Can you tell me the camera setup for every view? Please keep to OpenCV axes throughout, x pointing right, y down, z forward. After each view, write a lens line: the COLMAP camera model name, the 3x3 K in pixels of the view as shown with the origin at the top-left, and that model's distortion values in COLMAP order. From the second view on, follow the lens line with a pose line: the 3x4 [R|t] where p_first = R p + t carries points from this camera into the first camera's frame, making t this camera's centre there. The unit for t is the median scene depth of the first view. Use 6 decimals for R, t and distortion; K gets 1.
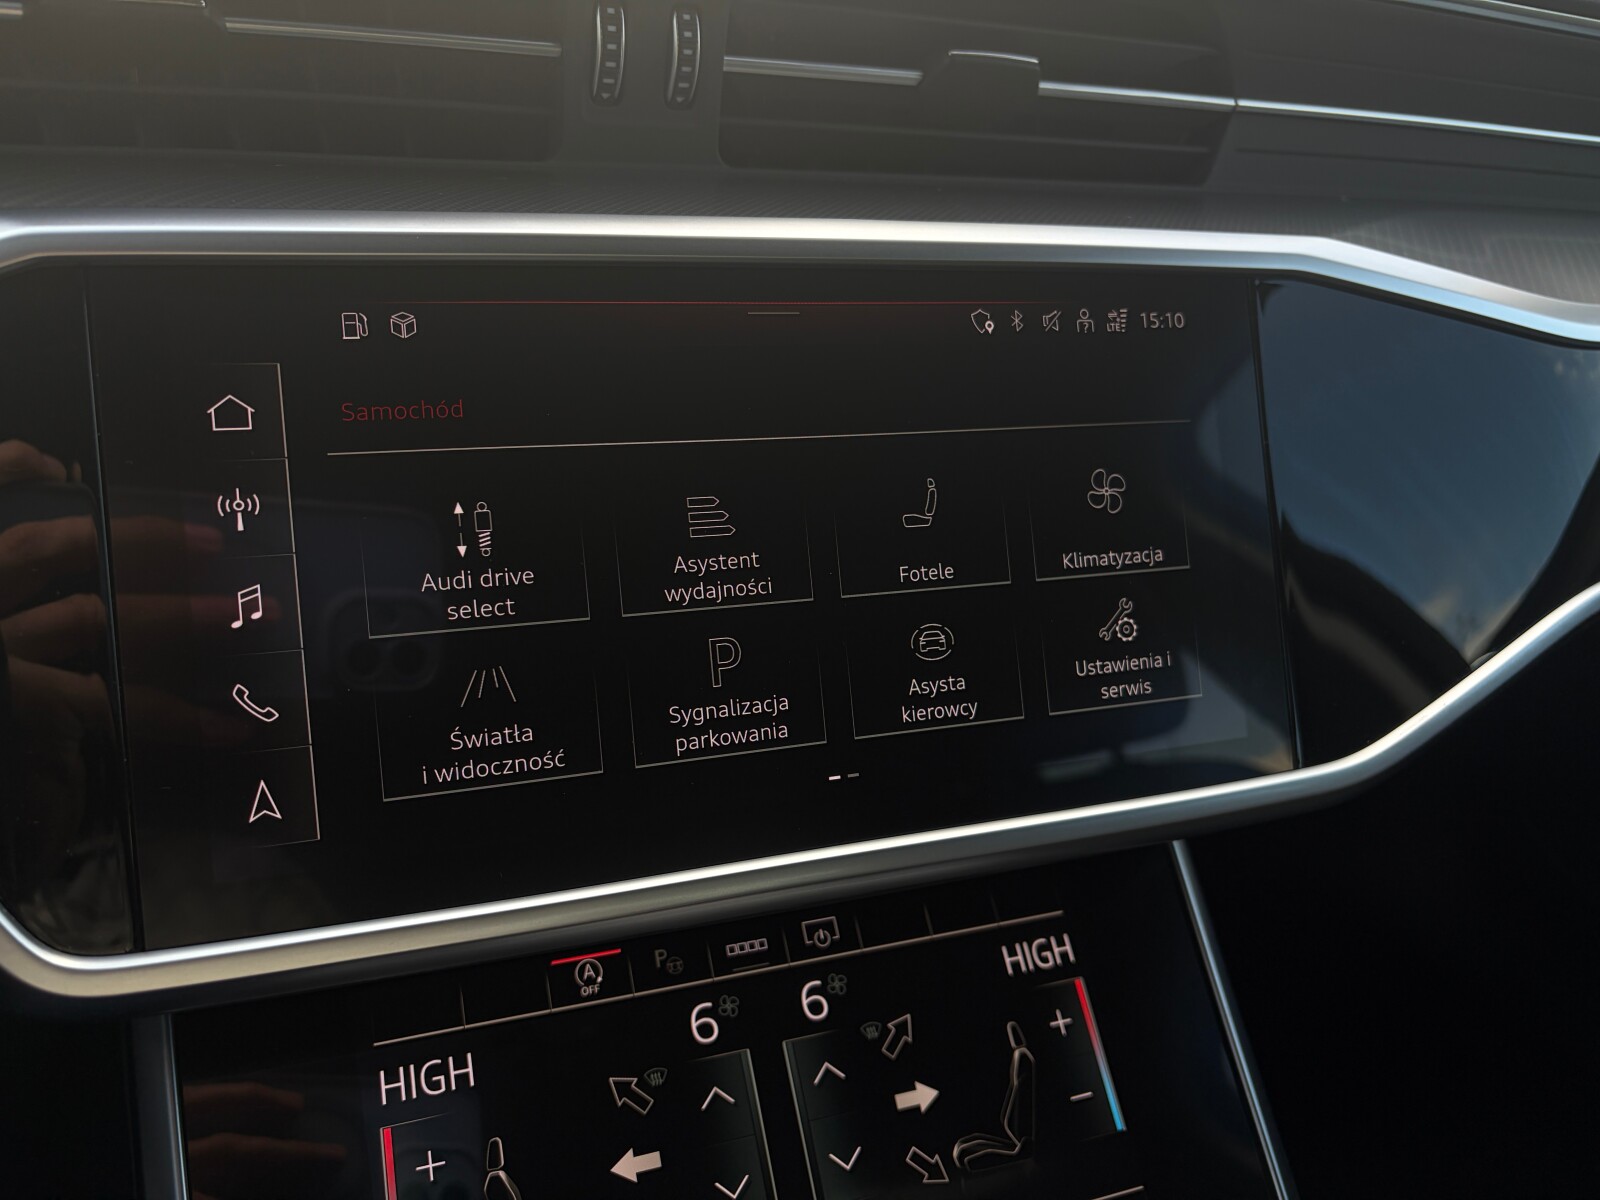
lens RADIAL K [[1241.9, 0, 807.9], [0, 1241.9, 599.9], [0, 0, 1]] dist [-0.002496, 0.001021]
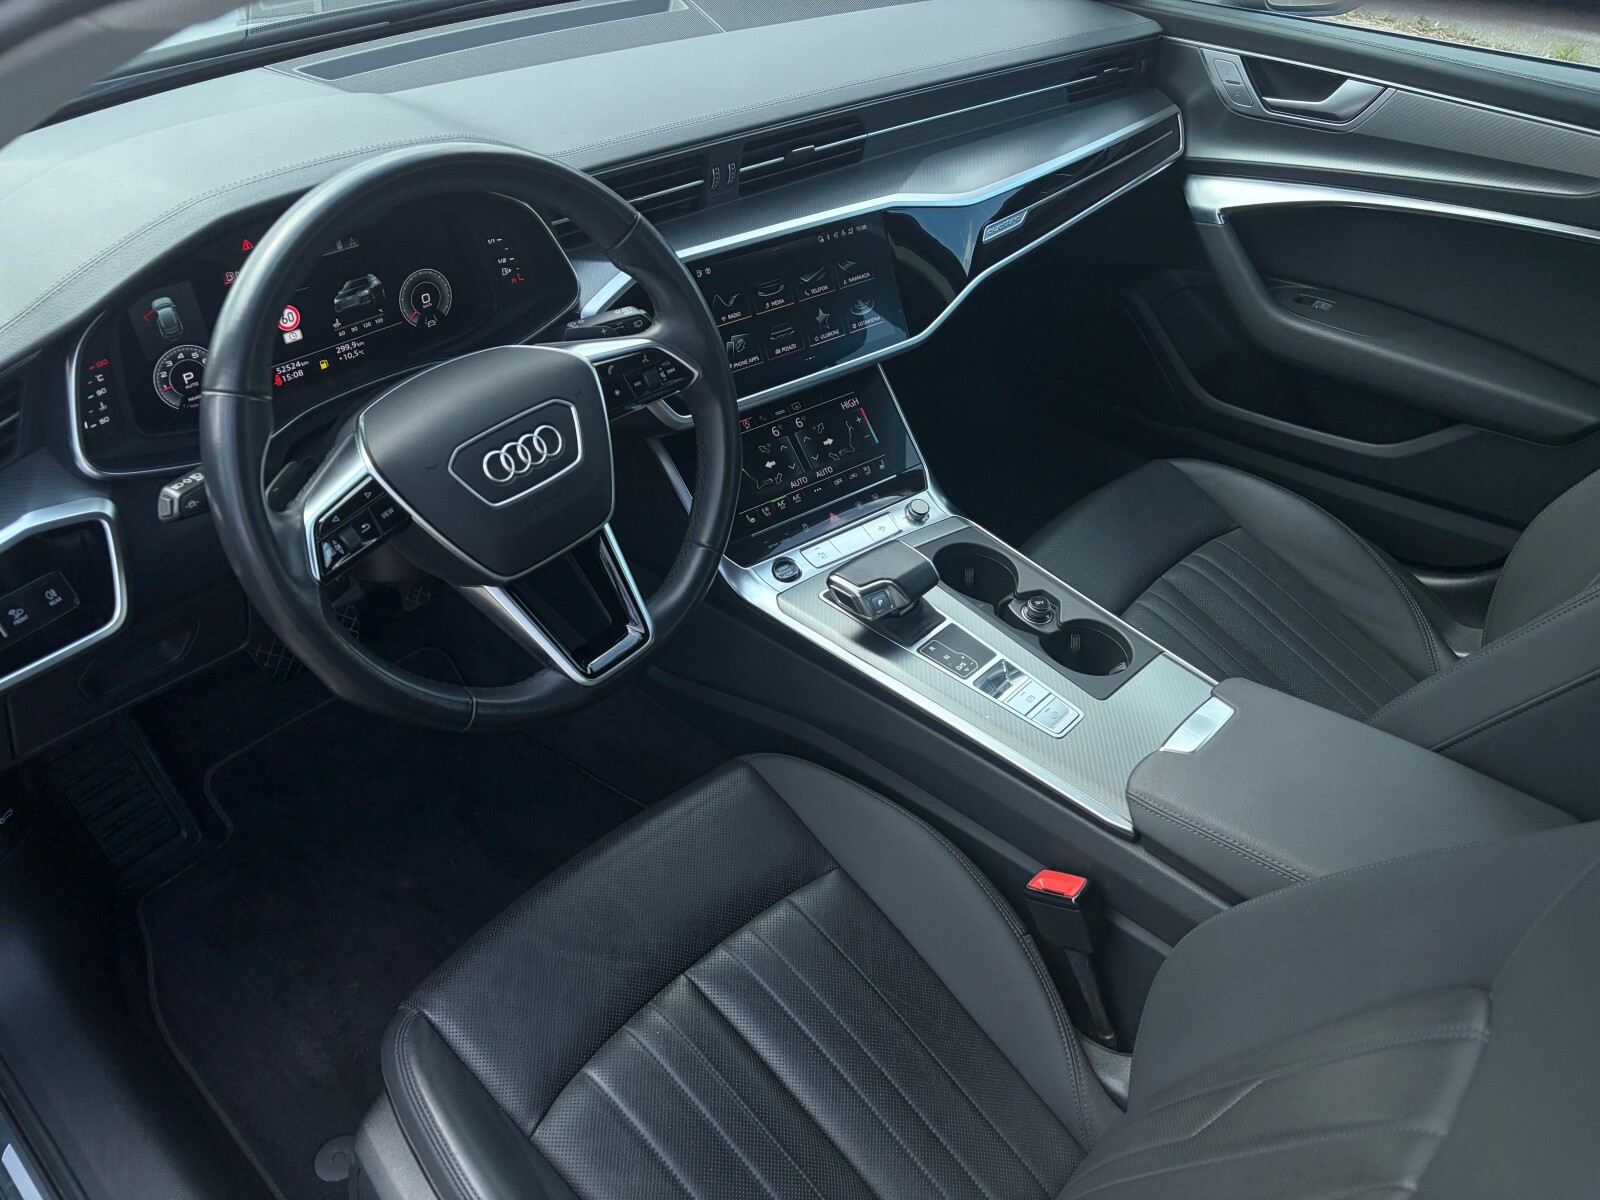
lens RADIAL K [[1191.6, 0, 791.4], [0, 1191.6, 620.0], [0, 0, 1]] dist [0.057303, -0.073954]
pose [[0.953063, -0.222104, 0.205770, -0.940007], [0.155325, 0.942035, 0.297396, -0.211736], [-0.259895, -0.251476, 0.932317, -2.672009]]
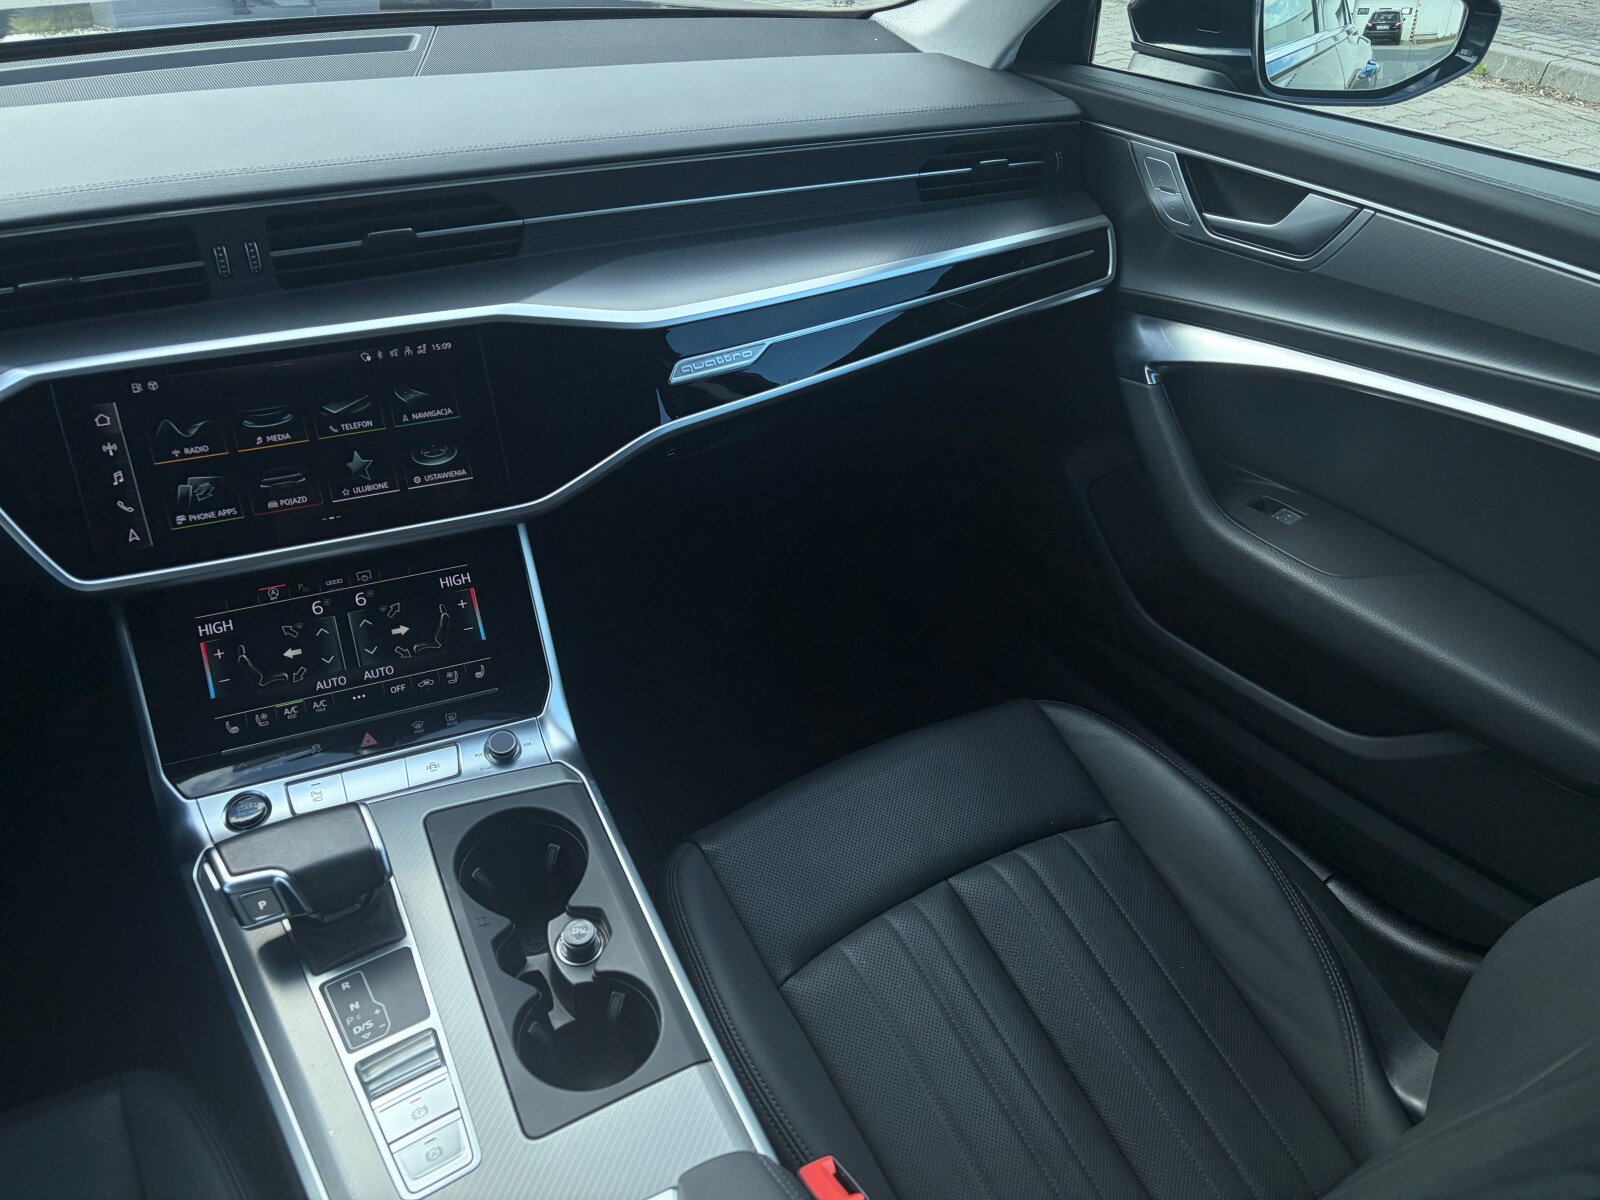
lens RADIAL K [[1213.7, 0, 793.1], [0, 1213.7, 603.1], [0, 0, 1]] dist [0.000073, 0.052682]
pose [[0.997887, -0.064207, -0.009934, 1.018121], [0.064900, 0.977897, 0.198761, -0.148298], [-0.003048, -0.198986, 0.979998, -1.700264]]
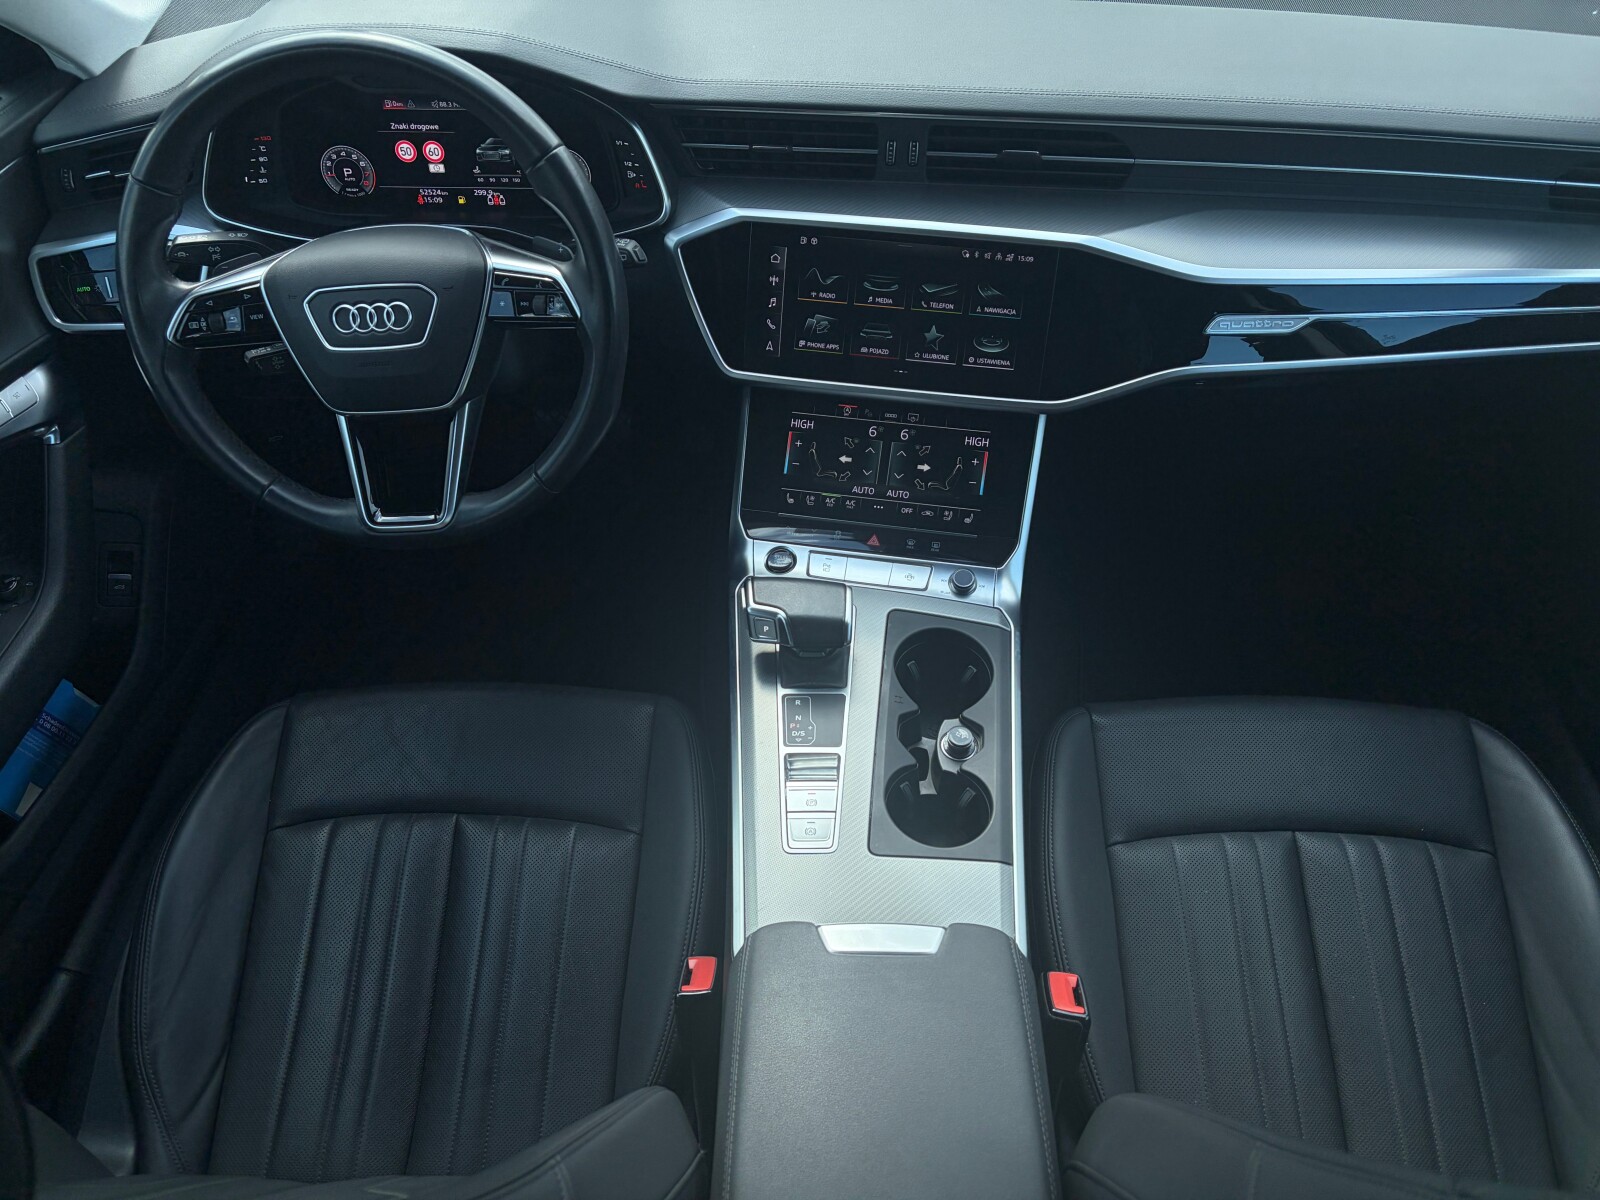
lens RADIAL K [[1193.5, 0, 795.1], [0, 1193.5, 619.0], [0, 0, 1]] dist [0.058912, -0.055230]
pose [[0.854814, 0.309718, -0.416374, 1.362367], [-0.147418, 0.914240, 0.377403, -0.453303], [0.497555, -0.261229, 0.827163, -2.185984]]
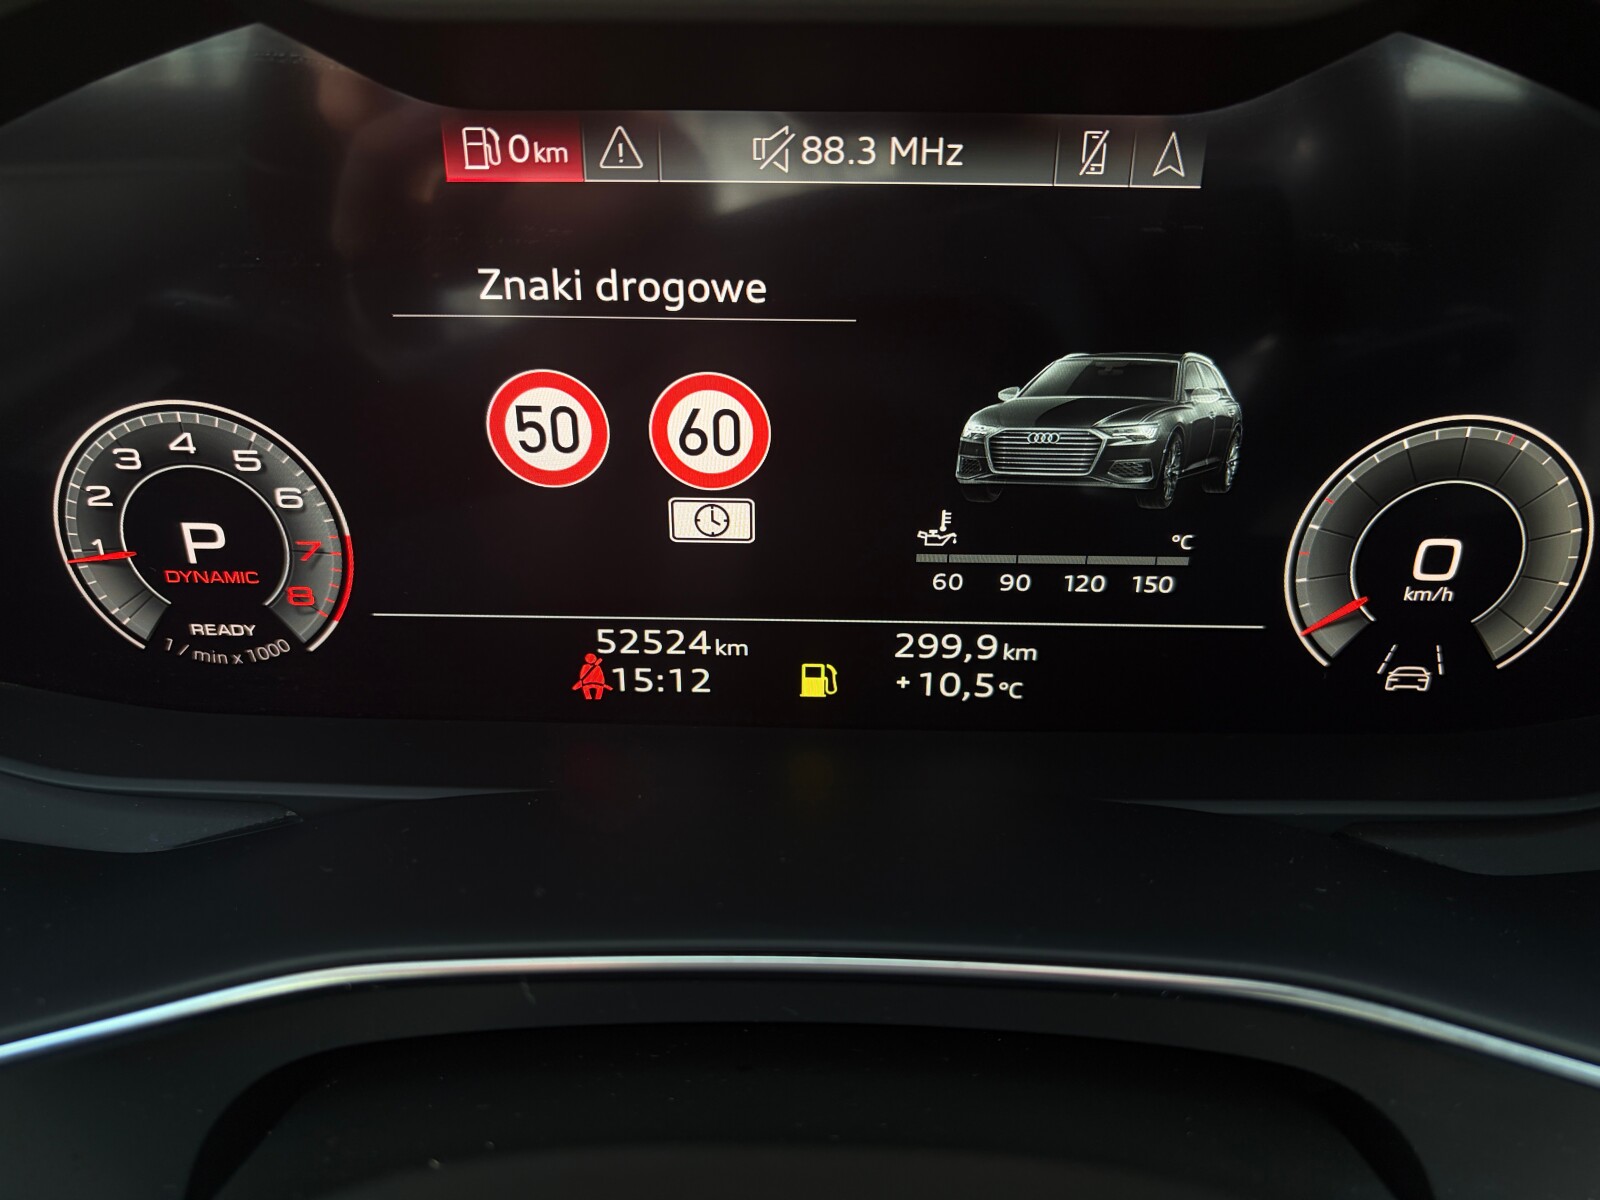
lens RADIAL K [[1272.9, 0, 784.1], [0, 1272.9, 598.9], [0, 0, 1]] dist [-0.014113, -0.004902]
pose [[0.863541, 0.200272, -0.462804, -1.001593], [-0.154938, 0.978734, 0.134438, -0.233297], [0.479886, -0.044387, 0.876207, -0.059911]]
